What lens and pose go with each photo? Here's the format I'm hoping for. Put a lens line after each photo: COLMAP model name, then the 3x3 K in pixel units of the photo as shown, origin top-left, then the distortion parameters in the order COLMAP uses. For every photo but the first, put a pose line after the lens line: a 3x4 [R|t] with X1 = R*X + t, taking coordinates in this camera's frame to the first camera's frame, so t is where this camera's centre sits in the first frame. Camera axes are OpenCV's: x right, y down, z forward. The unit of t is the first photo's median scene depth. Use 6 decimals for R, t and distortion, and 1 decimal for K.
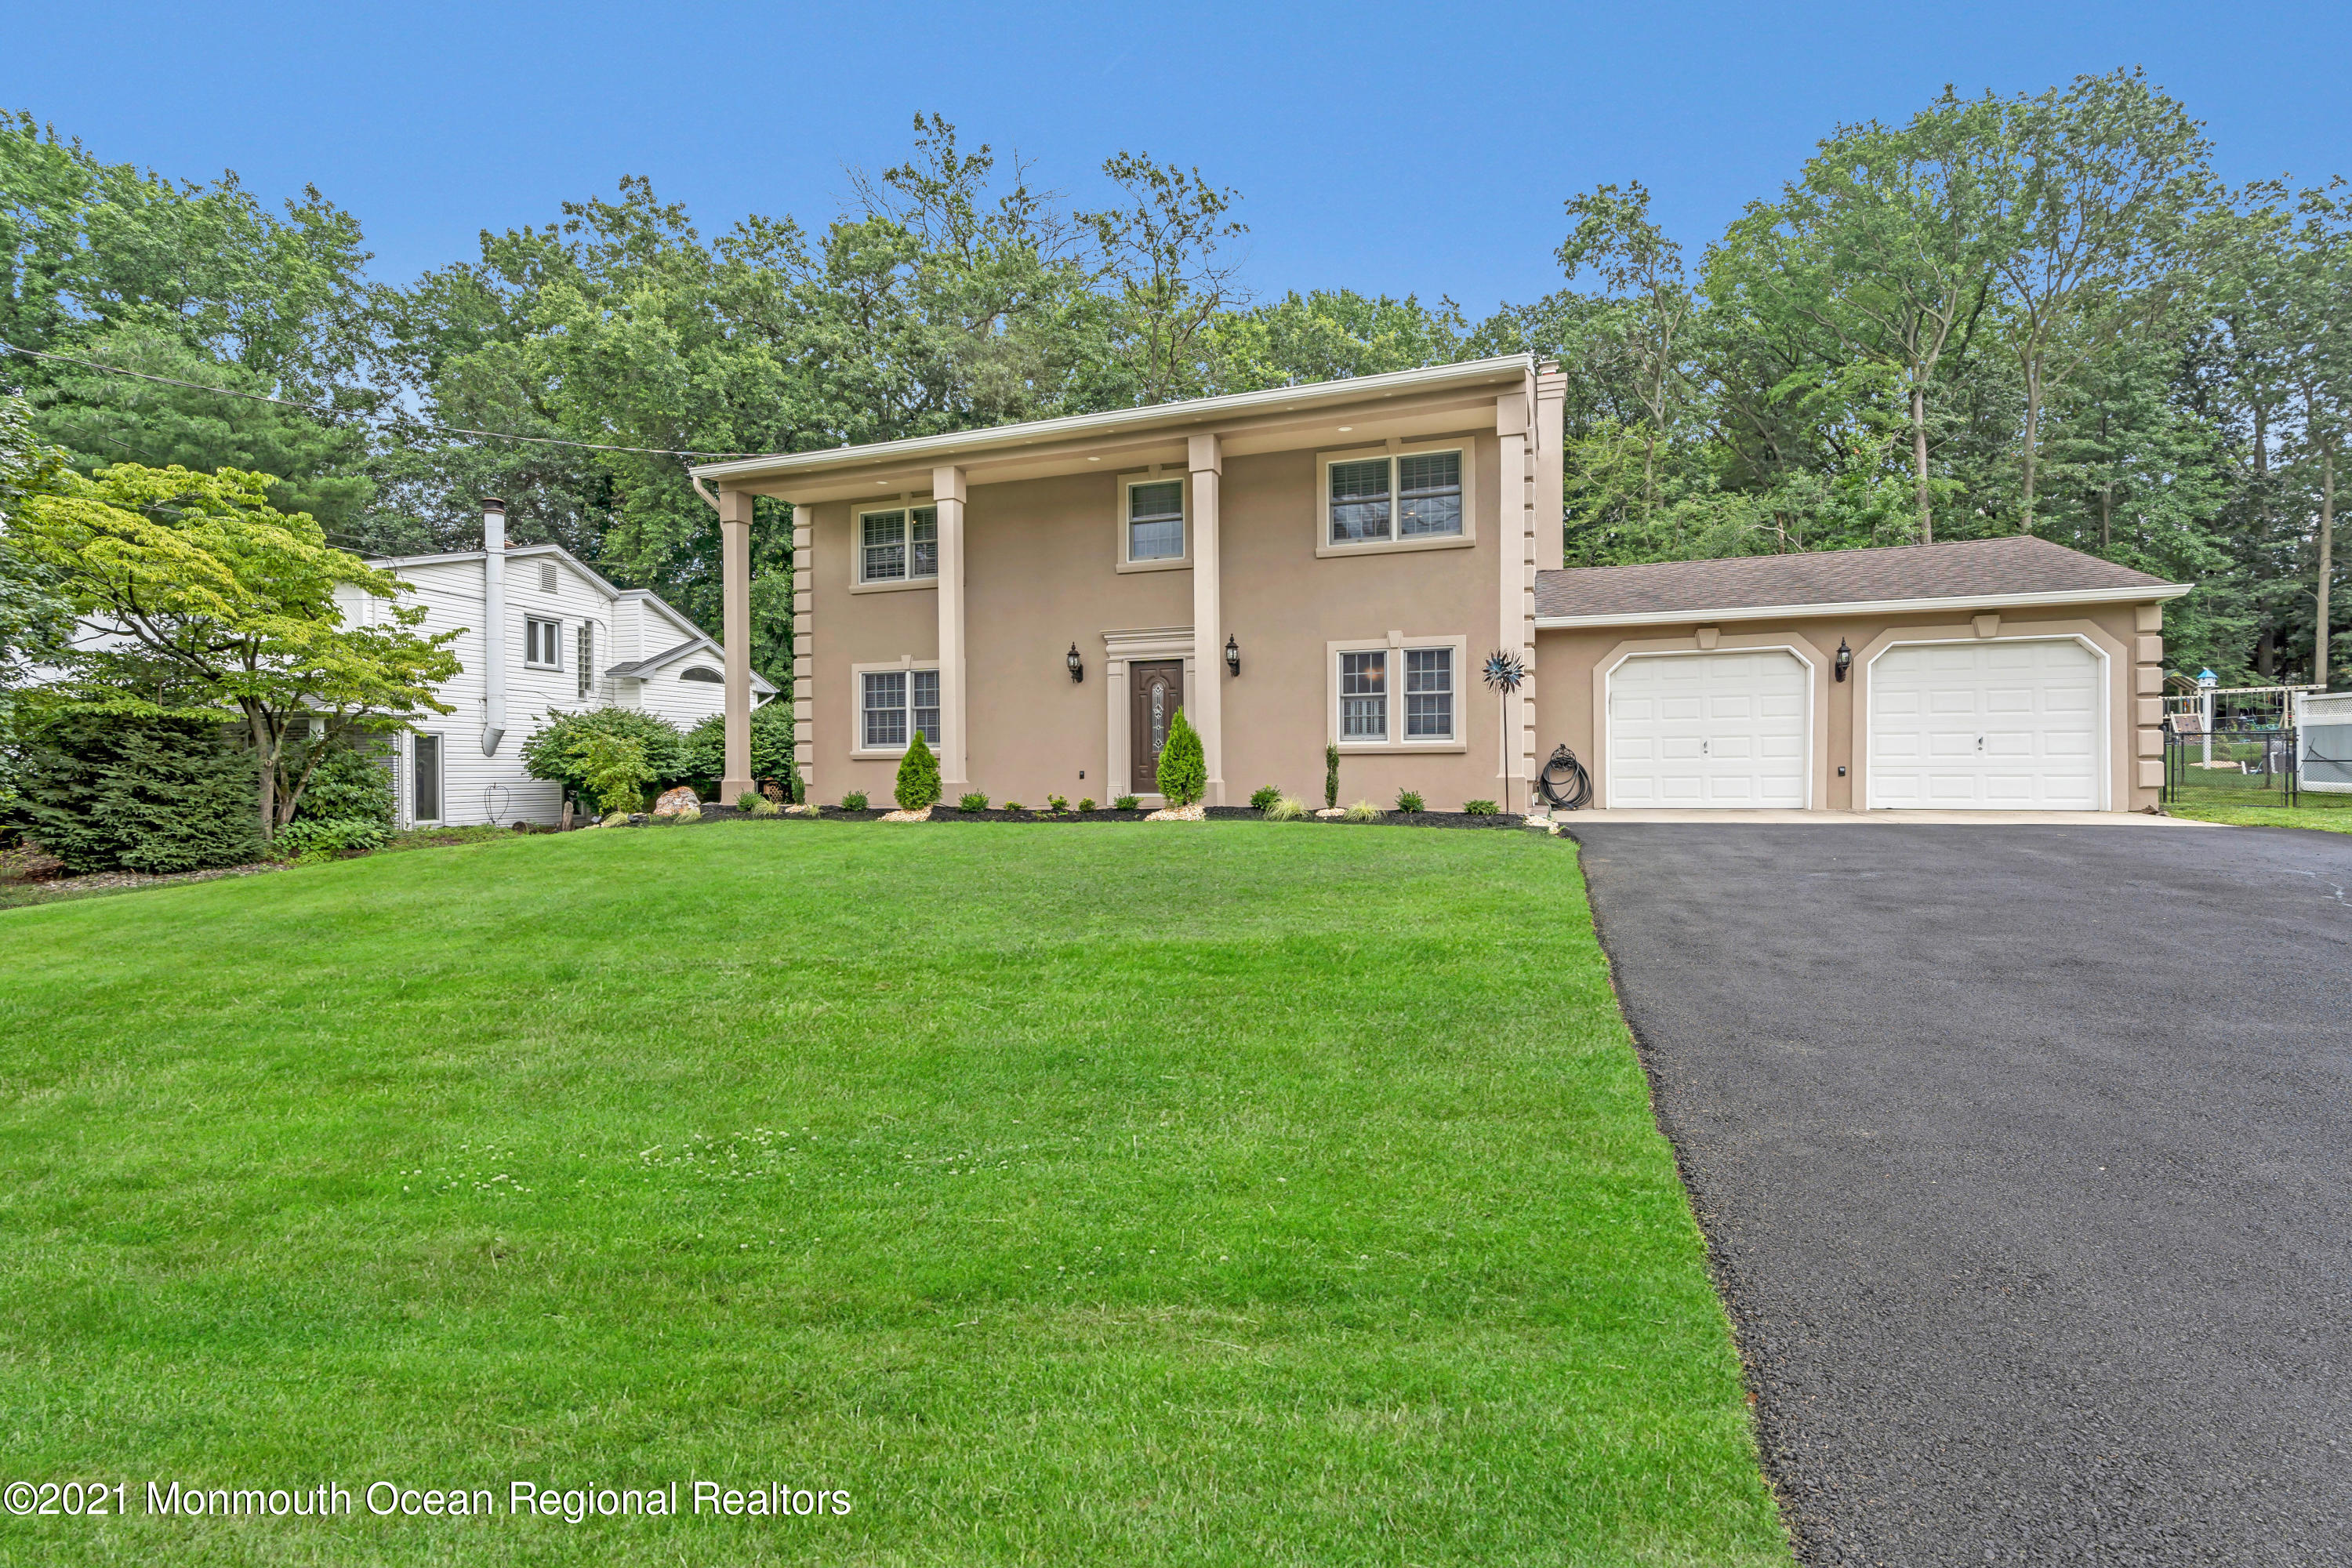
lens RADIAL K [[1066.9, 0, 1179.2], [0, 1066.9, 780.8], [0, 0, 1]] dist [-0.004658, 0.000364]
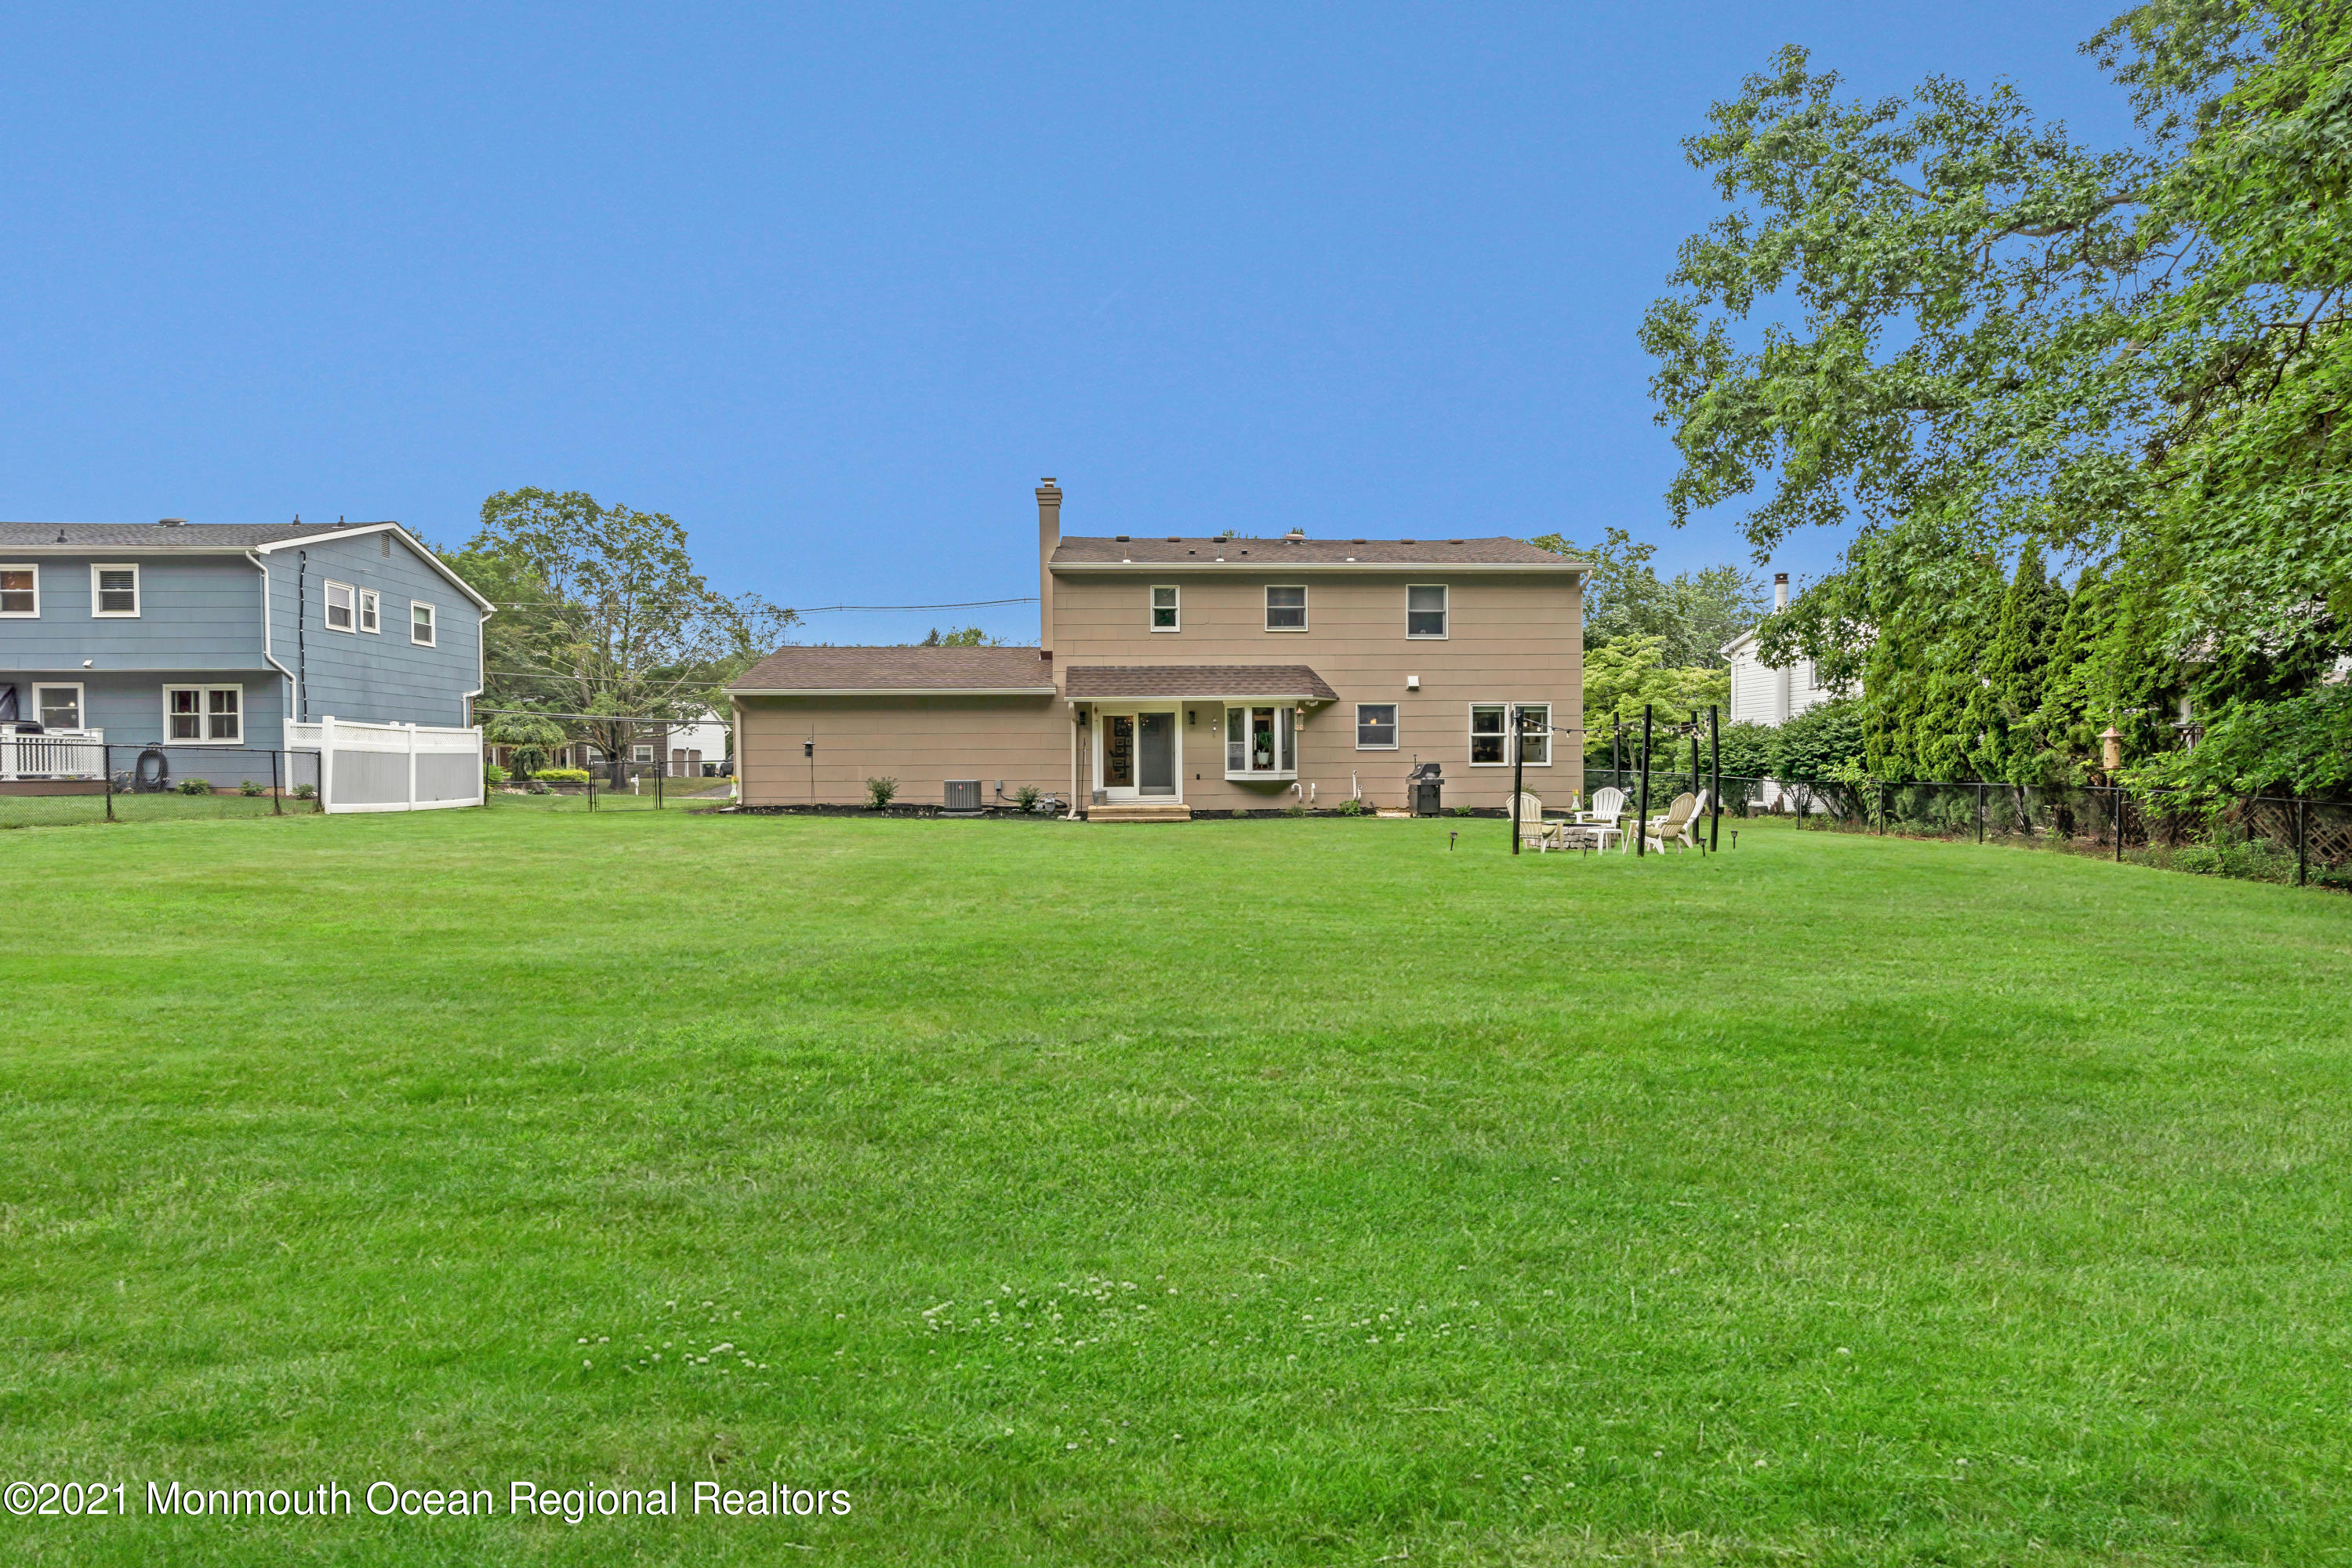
lens RADIAL K [[1066.9, 0, 1174.0], [0, 1066.9, 776.3], [0, 0, 1]] dist [-0.004658, 0.000364]
pose [[0.999998, 0.001206, -0.001589, -0.341138], [-0.001205, 0.999999, 0.001065, -0.001931], [0.001591, -0.001063, 0.999998, 0.304019]]
